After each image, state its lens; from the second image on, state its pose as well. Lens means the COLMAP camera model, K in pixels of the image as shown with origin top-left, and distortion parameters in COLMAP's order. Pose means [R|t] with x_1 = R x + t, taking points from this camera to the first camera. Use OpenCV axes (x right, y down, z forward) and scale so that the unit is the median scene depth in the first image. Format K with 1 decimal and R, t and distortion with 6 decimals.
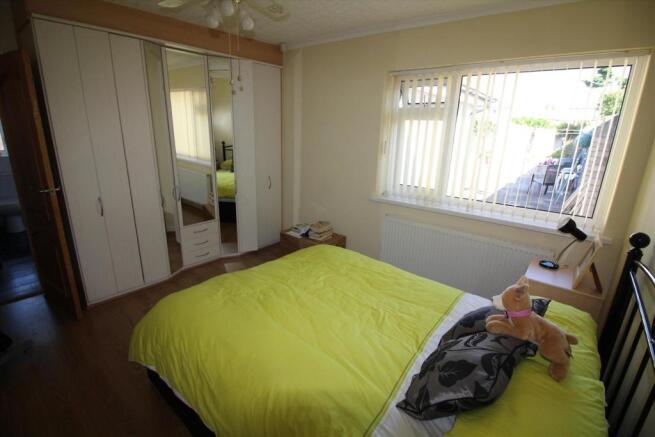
lens RADIAL K [[306.2, 0, 326.3], [0, 306.2, 218.0], [0, 0, 1]] dist [-0.000207, -0.000270]
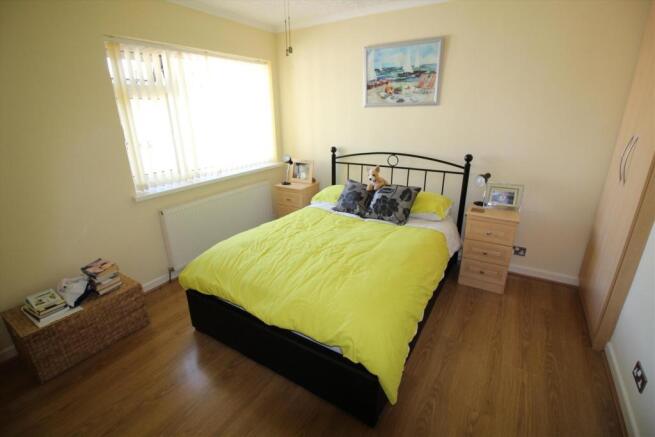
lens RADIAL K [[306.2, 0, 327.1], [0, 306.2, 216.3], [0, 0, 1]] dist [-0.000207, -0.000270]
pose [[-0.152811, -0.345396, 0.925932, -0.862960], [0.286454, 0.881232, 0.375997, -0.234301], [-0.945829, 0.322694, -0.035722, 0.754231]]
